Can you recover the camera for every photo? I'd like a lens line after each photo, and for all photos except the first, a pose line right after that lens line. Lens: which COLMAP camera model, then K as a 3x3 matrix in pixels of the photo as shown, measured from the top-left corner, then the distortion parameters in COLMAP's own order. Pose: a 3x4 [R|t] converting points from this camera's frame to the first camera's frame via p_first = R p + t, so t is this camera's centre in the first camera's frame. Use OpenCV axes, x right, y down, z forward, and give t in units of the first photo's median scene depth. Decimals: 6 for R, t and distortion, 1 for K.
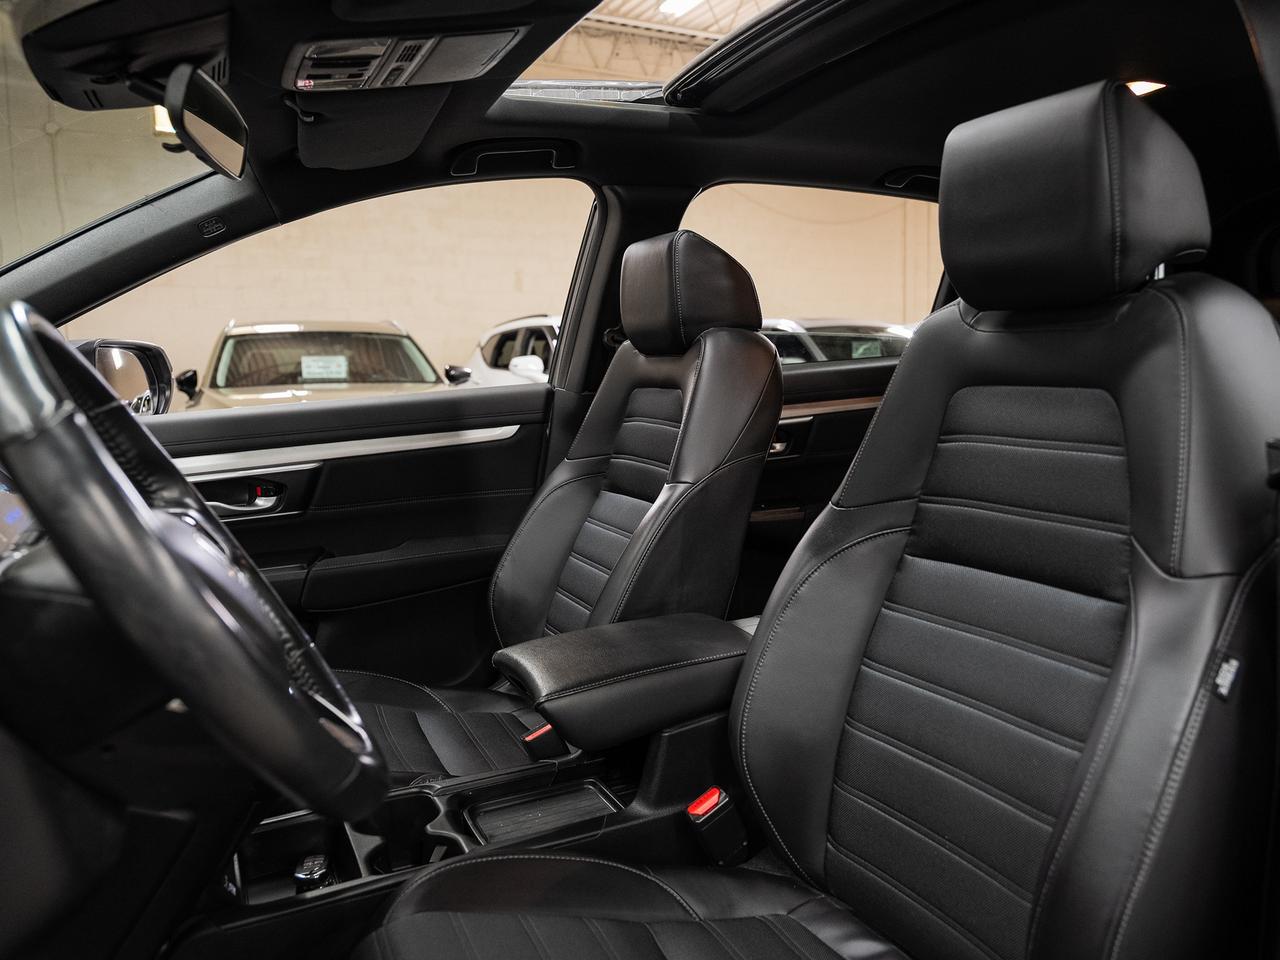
lens RADIAL K [[969.8, 0, 640.0], [0, 969.8, 480.0], [0, 0, 1]] dist [-0.039277, -0.001922]
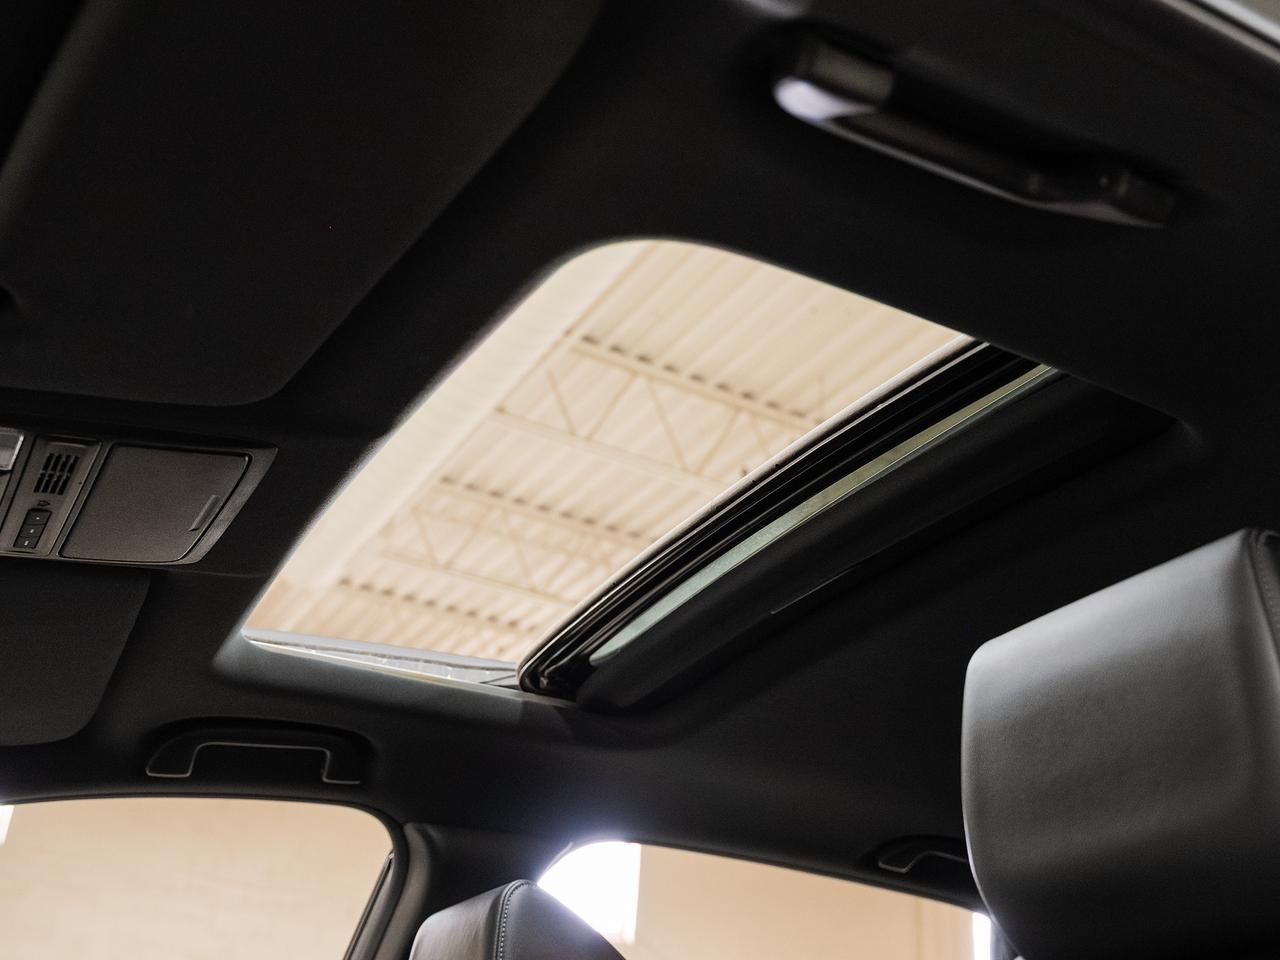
lens RADIAL K [[1279.1, 0, 640.0], [0, 1279.1, 480.0], [0, 0, 1]] dist [0.013833, 0.005052]
pose [[0.995843, 0.090024, 0.013879, 0.081592], [-0.059633, 0.759519, -0.647746, 0.038578], [-0.068854, 0.644225, 0.761730, 0.281726]]
